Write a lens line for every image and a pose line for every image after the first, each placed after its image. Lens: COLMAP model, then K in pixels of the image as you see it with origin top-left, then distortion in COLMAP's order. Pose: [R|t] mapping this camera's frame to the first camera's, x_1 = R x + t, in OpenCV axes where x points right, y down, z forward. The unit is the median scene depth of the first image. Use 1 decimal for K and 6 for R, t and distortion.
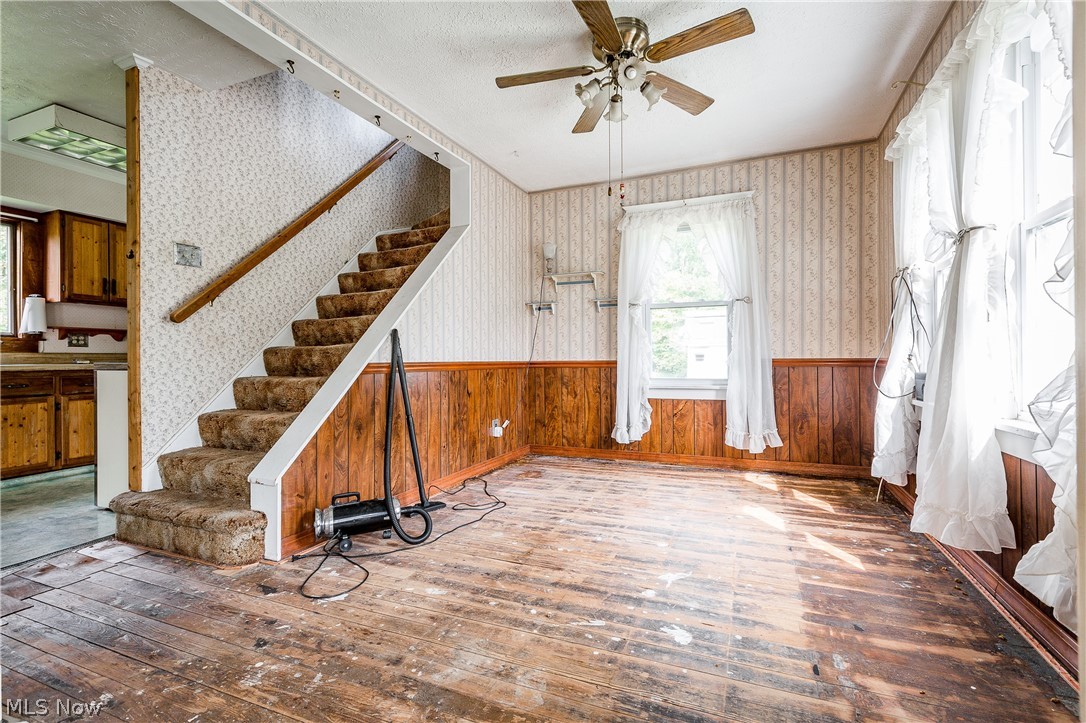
lens RADIAL K [[486.0, 0, 543.6], [0, 486.0, 358.6], [0, 0, 1]] dist [0.000440, -0.000146]
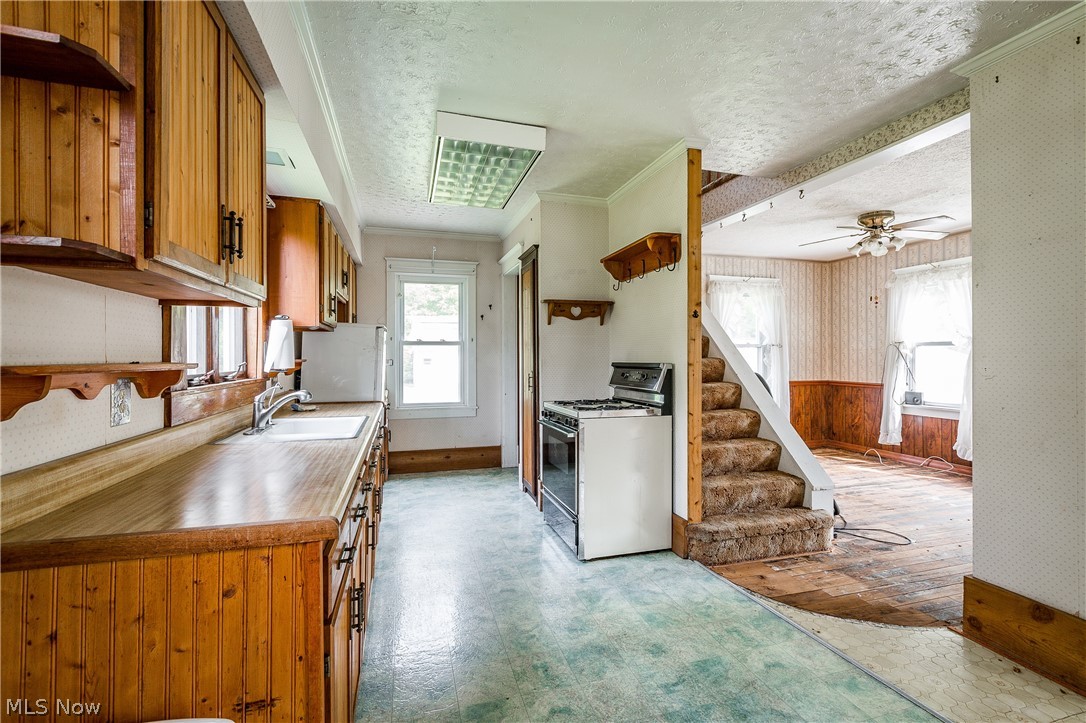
lens RADIAL K [[486.0, 0, 543.6], [0, 486.0, 358.6], [0, 0, 1]] dist [0.000440, -0.000146]
pose [[0.775059, 0.003062, 0.631882, -1.187692], [-0.002986, 0.999995, -0.001183, -0.070458], [-0.631882, -0.000970, 0.775064, 0.227652]]
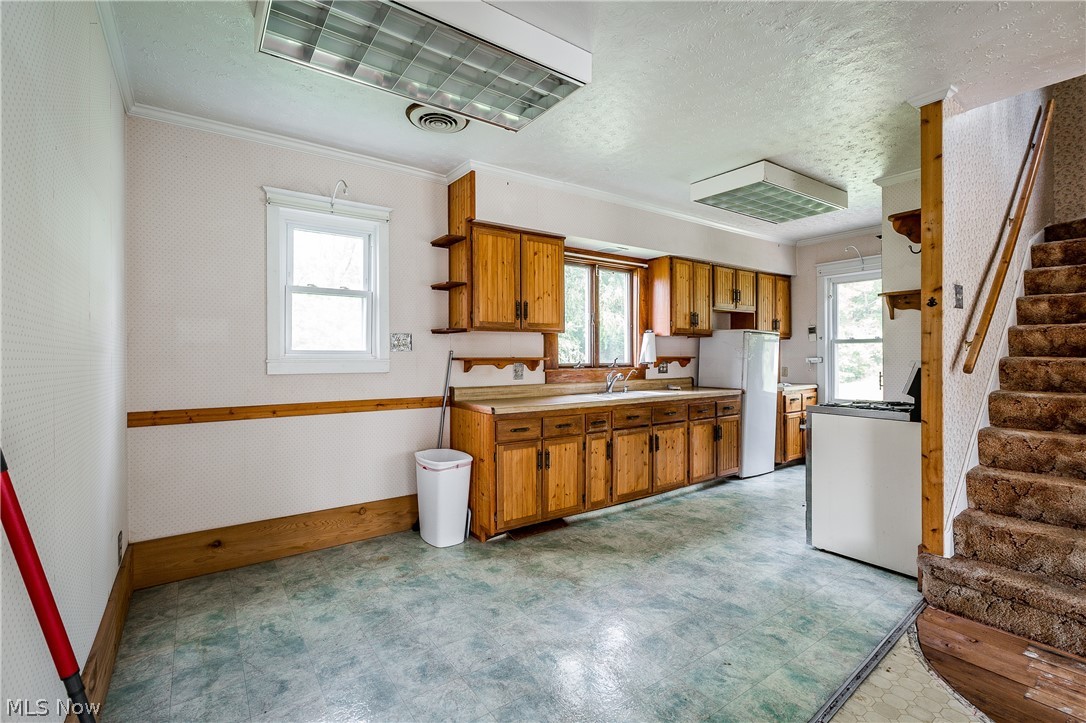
lens RADIAL K [[486.0, 0, 543.6], [0, 486.0, 358.6], [0, 0, 1]] dist [0.000440, -0.000146]
pose [[0.850196, 0.005694, -0.526436, -0.646285], [-0.002519, 0.999974, 0.006748, -0.071438], [0.526461, -0.004411, 0.850188, -0.118846]]
